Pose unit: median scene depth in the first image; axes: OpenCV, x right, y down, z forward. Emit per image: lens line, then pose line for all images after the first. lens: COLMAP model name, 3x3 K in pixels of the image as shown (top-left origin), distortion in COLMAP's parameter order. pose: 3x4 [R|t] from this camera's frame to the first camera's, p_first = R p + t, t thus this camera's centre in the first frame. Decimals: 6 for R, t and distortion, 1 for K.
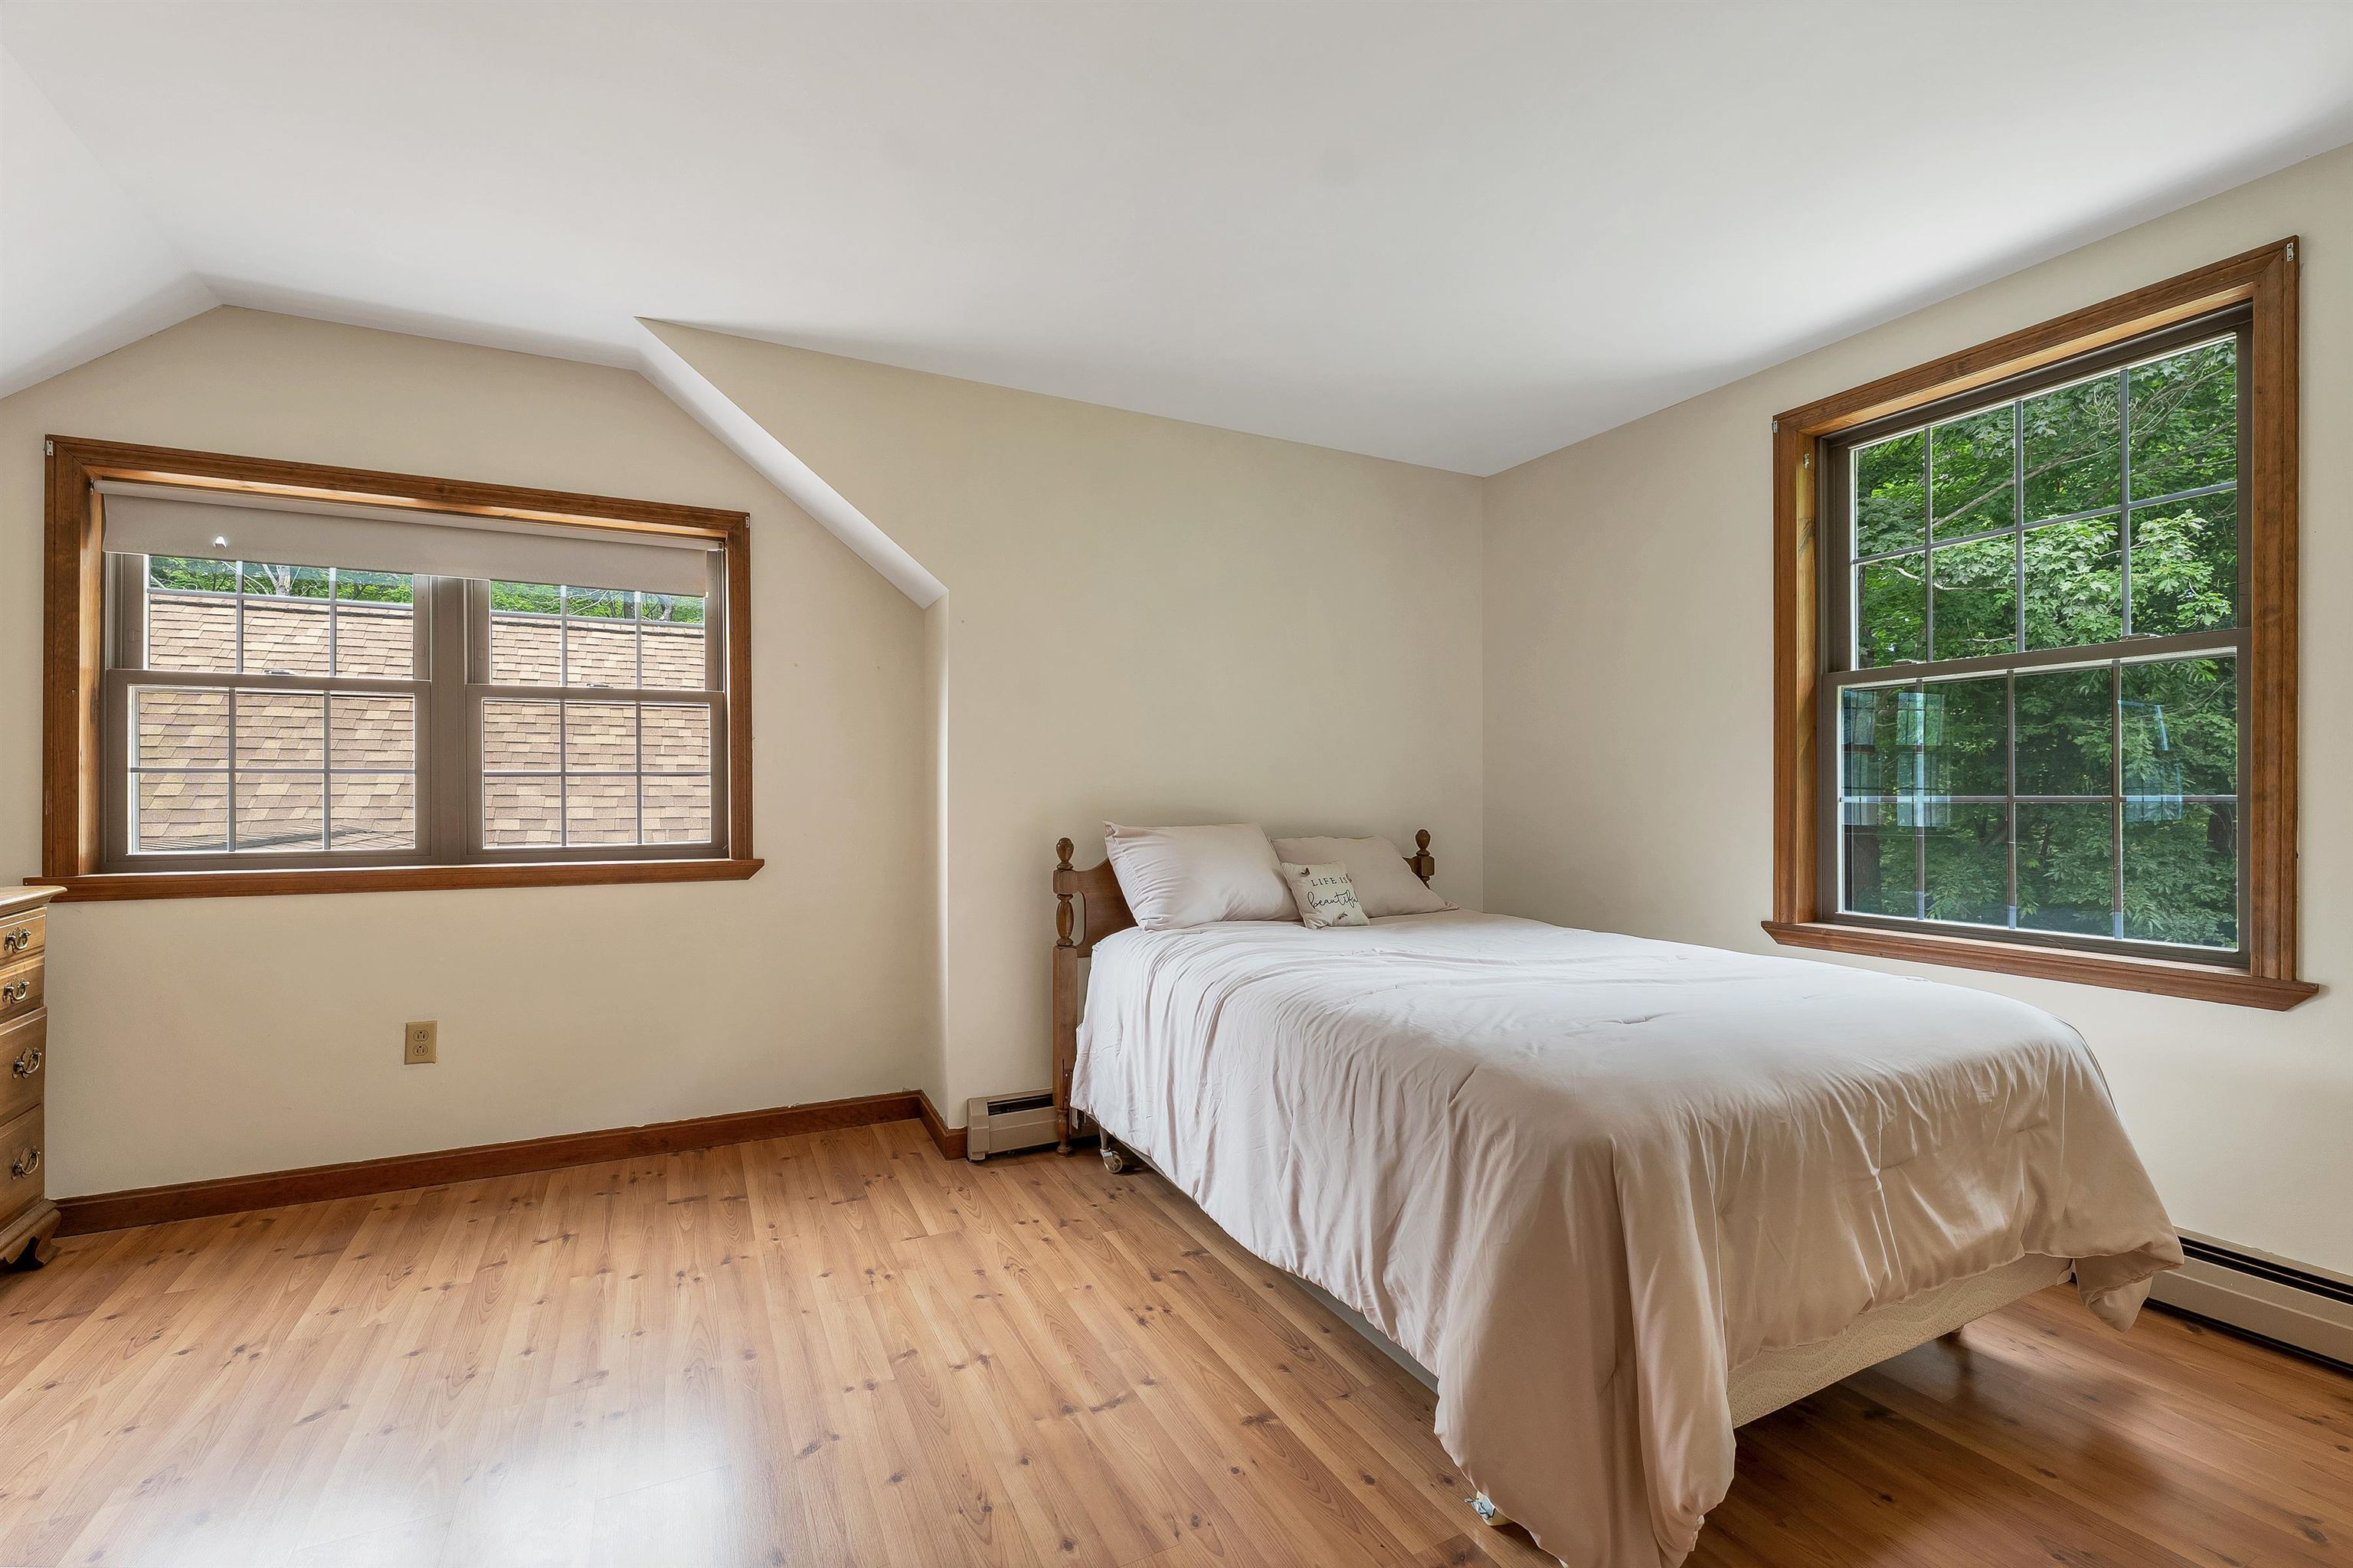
lens RADIAL K [[1000.7, 0, 1176.5], [0, 1000.7, 784.0], [0, 0, 1]] dist [-0.003228, 0.000100]
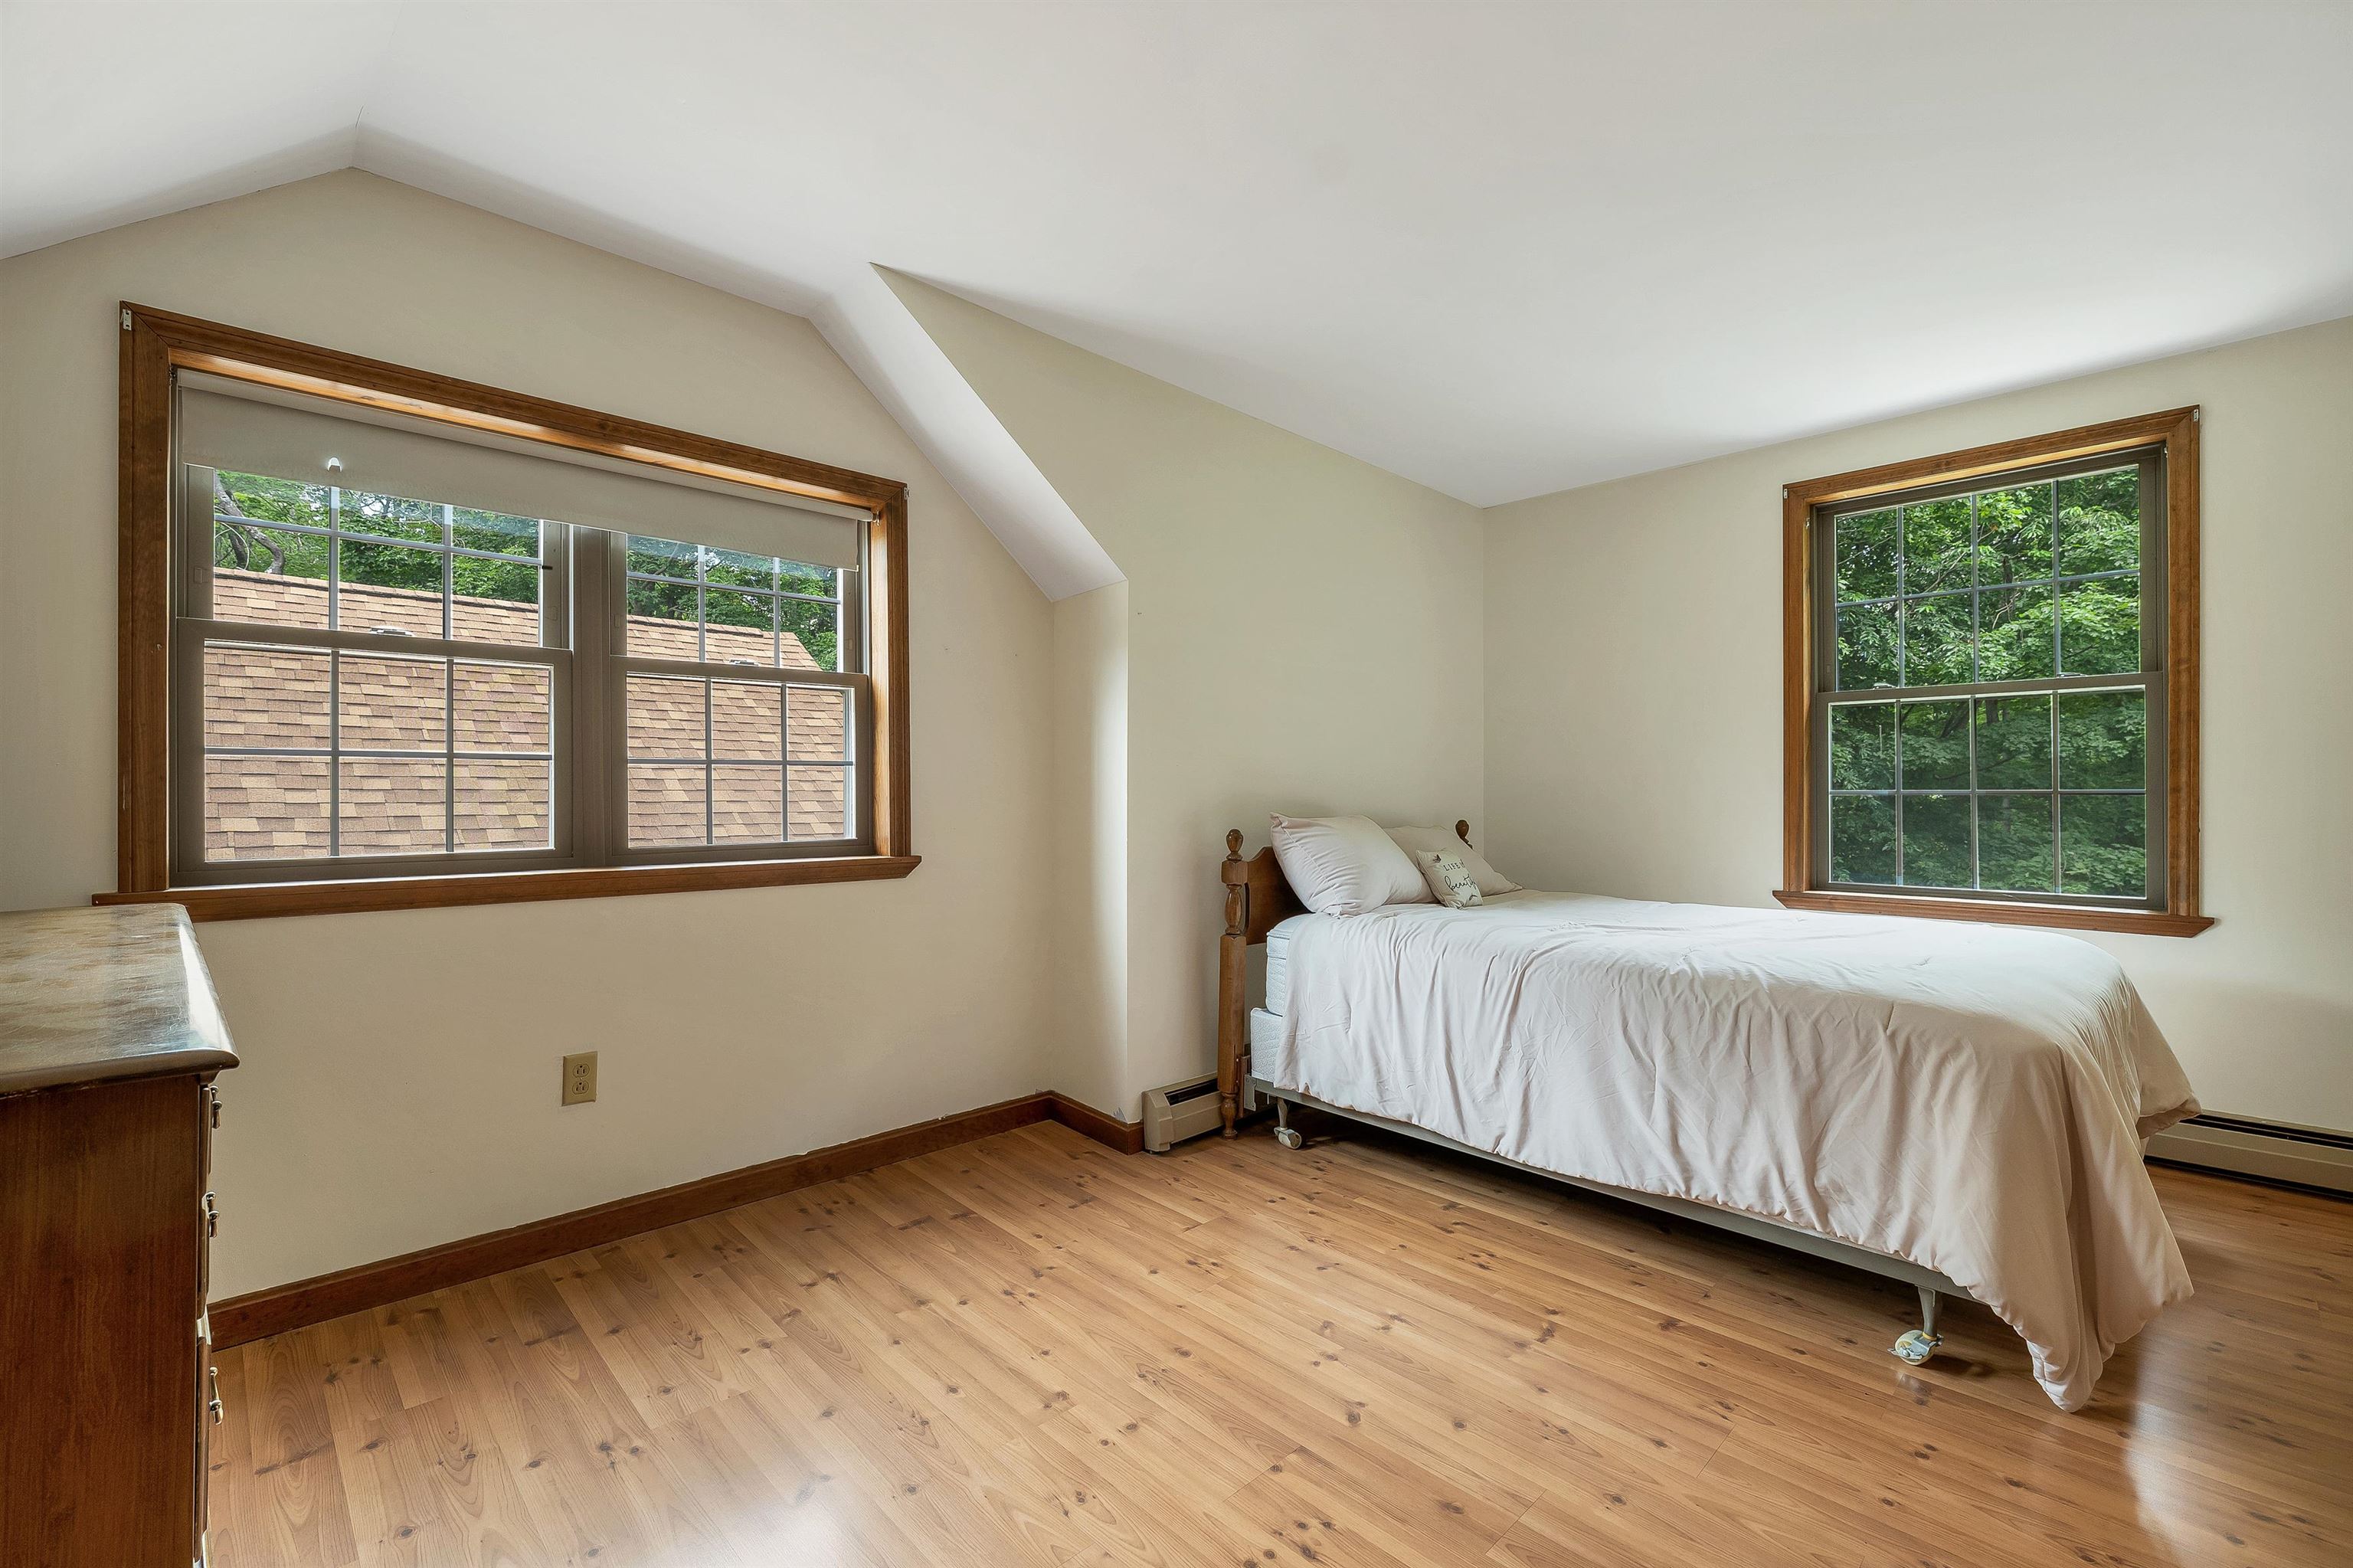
lens RADIAL K [[999.9, 0, 1174.6], [0, 999.9, 778.3], [0, 0, 1]] dist [-0.001759, -0.000409]
pose [[0.953744, 0.005503, 0.300571, -0.519753], [-0.005005, 0.999985, -0.002427, 0.004620], [-0.300580, 0.000811, 0.953756, 0.042172]]
